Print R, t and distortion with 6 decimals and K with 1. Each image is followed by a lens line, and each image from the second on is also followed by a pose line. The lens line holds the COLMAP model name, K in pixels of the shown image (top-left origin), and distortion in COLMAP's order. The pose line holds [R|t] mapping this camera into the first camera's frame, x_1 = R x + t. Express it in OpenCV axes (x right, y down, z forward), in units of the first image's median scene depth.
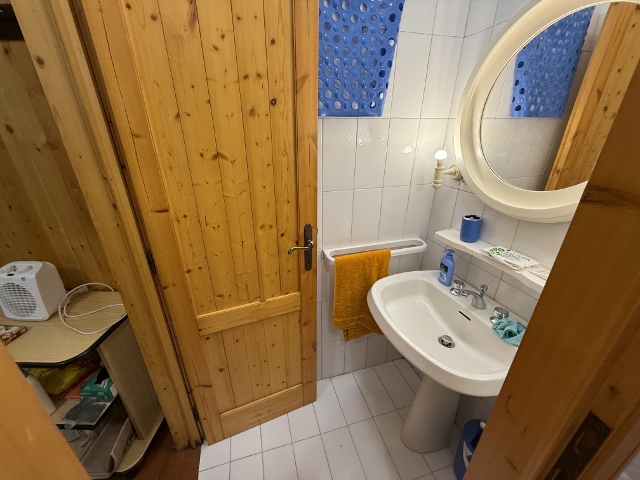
lens RADIAL K [[255.7, 0, 318.2], [0, 255.7, 240.3], [0, 0, 1]] dist [-0.000497, 0.000088]
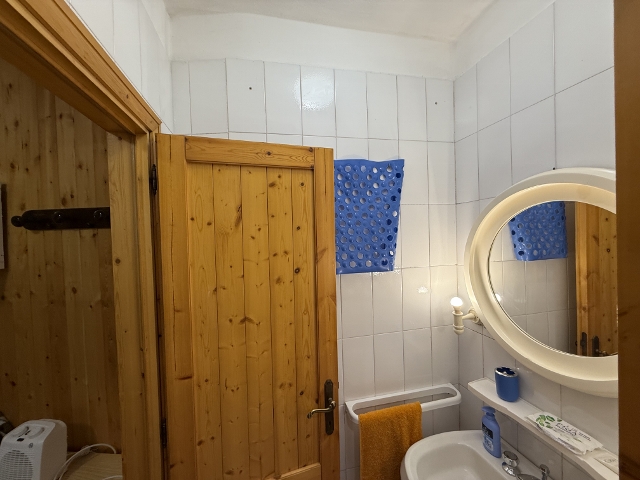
lens RADIAL K [[255.7, 0, 318.2], [0, 255.7, 240.3], [0, 0, 1]] dist [-0.000497, 0.000088]
pose [[0.997429, -0.028855, -0.065599, -0.000671], [0.001648, 0.924351, -0.381540, -0.182135], [0.071645, 0.380450, 0.922022, -0.088383]]
